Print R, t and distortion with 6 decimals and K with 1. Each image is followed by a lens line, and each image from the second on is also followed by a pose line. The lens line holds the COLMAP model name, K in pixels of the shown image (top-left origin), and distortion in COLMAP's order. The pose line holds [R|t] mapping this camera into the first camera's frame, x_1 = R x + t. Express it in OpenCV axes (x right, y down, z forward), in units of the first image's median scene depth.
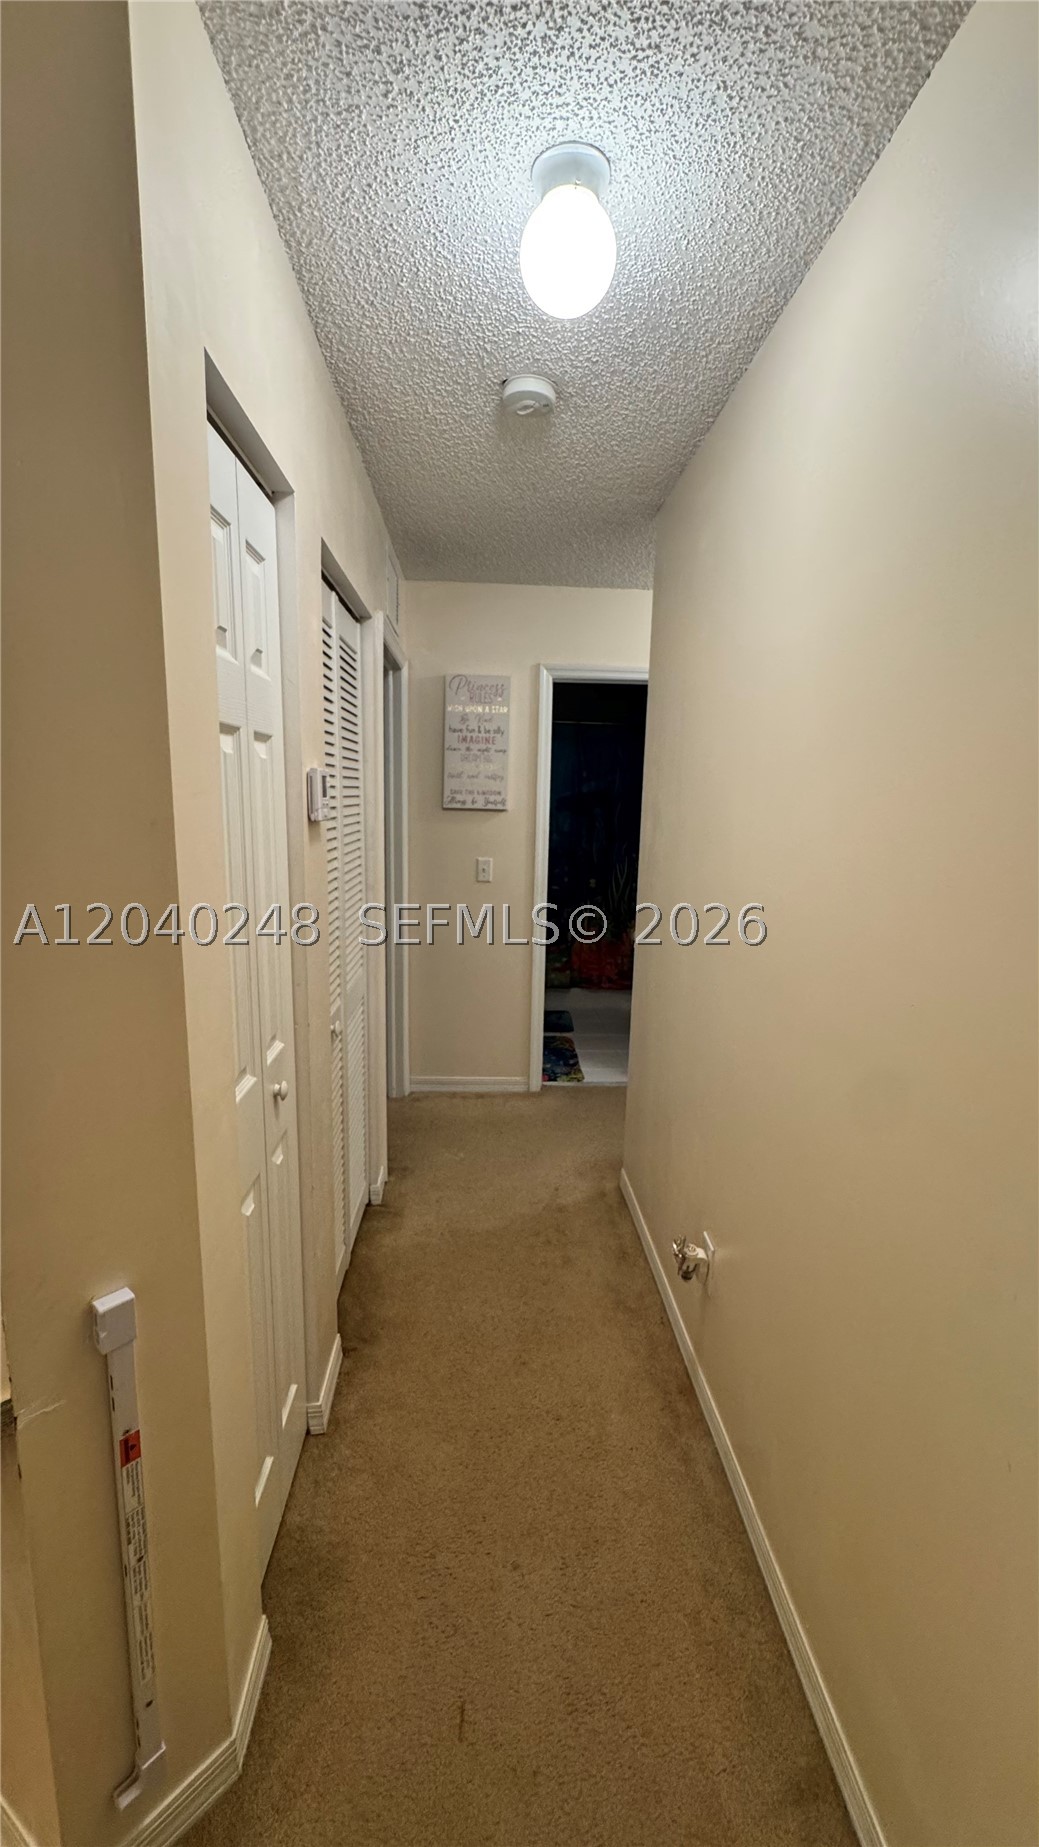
lens RADIAL K [[738.8, 0, 519.5], [0, 738.8, 923.5], [0, 0, 1]] dist [-0.003272, 0.000078]
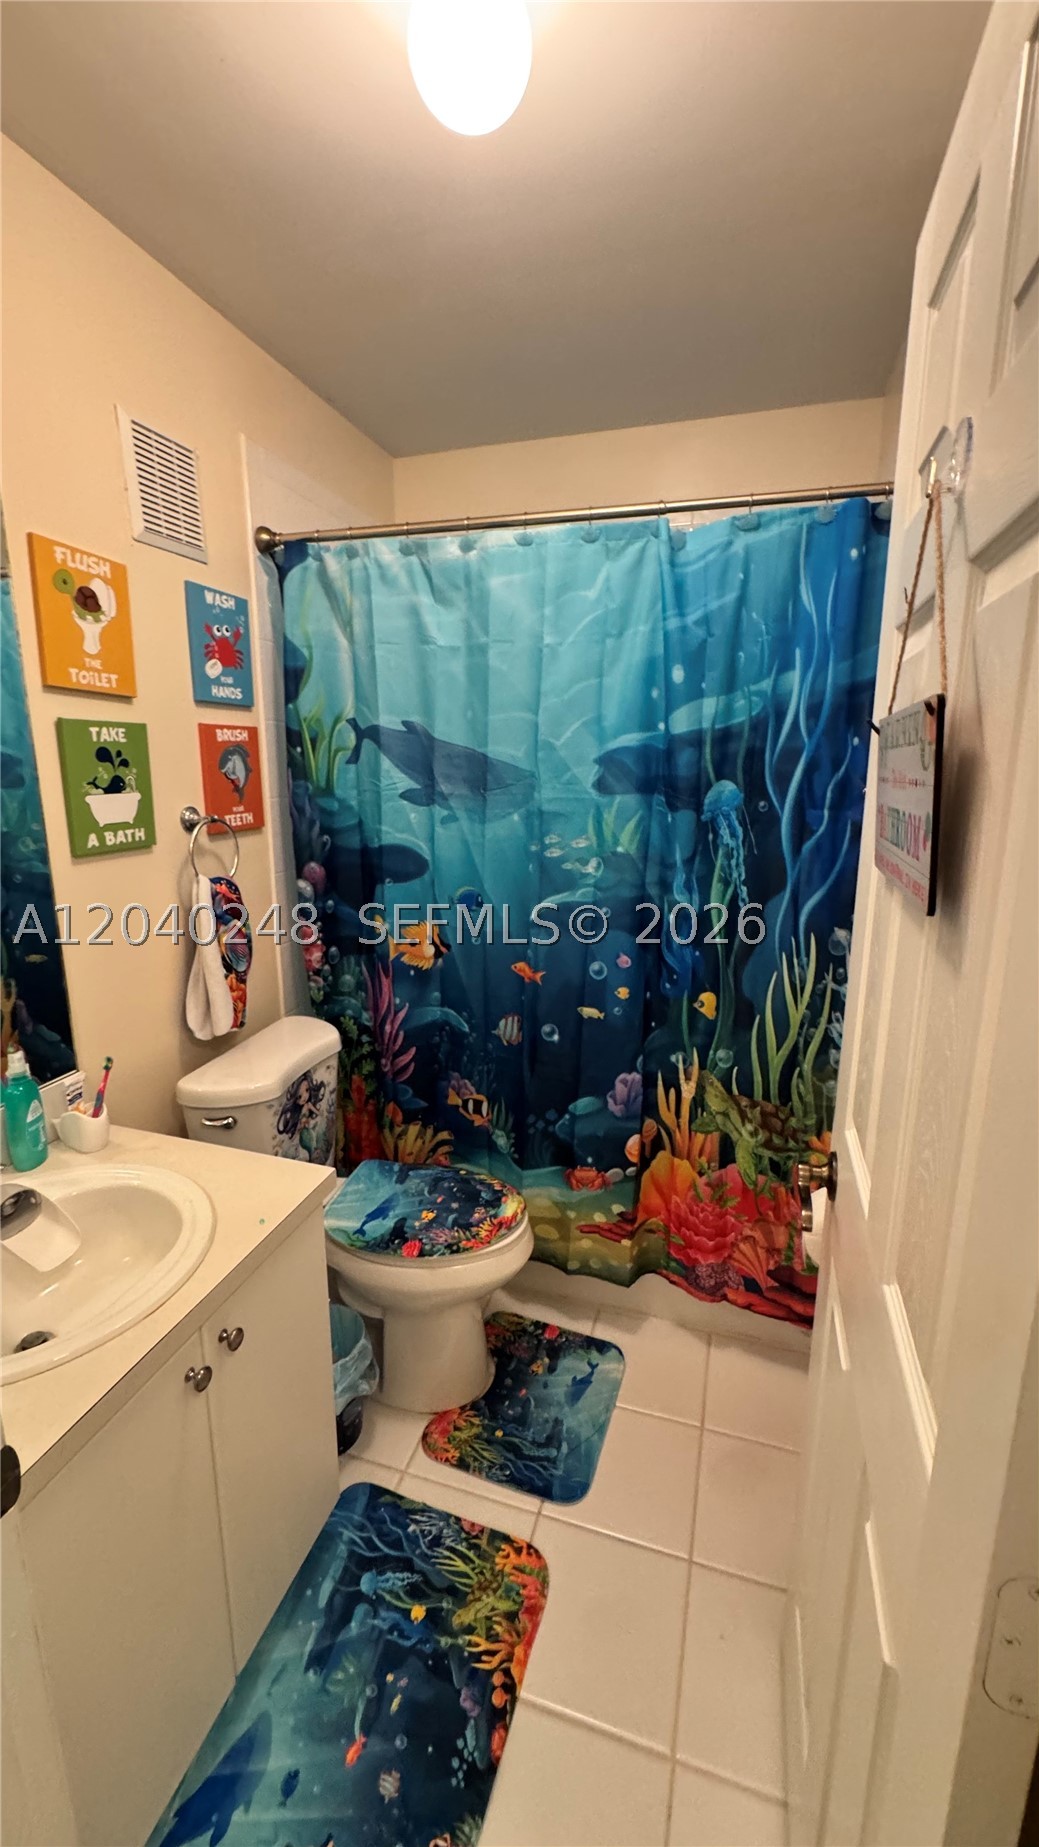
lens RADIAL K [[738.8, 0, 519.5], [0, 738.8, 923.5], [0, 0, 1]] dist [-0.003272, 0.000078]
pose [[0.940072, 0.050919, -0.337152, 0.129194], [-0.039674, 0.998405, 0.040164, -0.101222], [0.338660, -0.024381, 0.940593, 0.647613]]
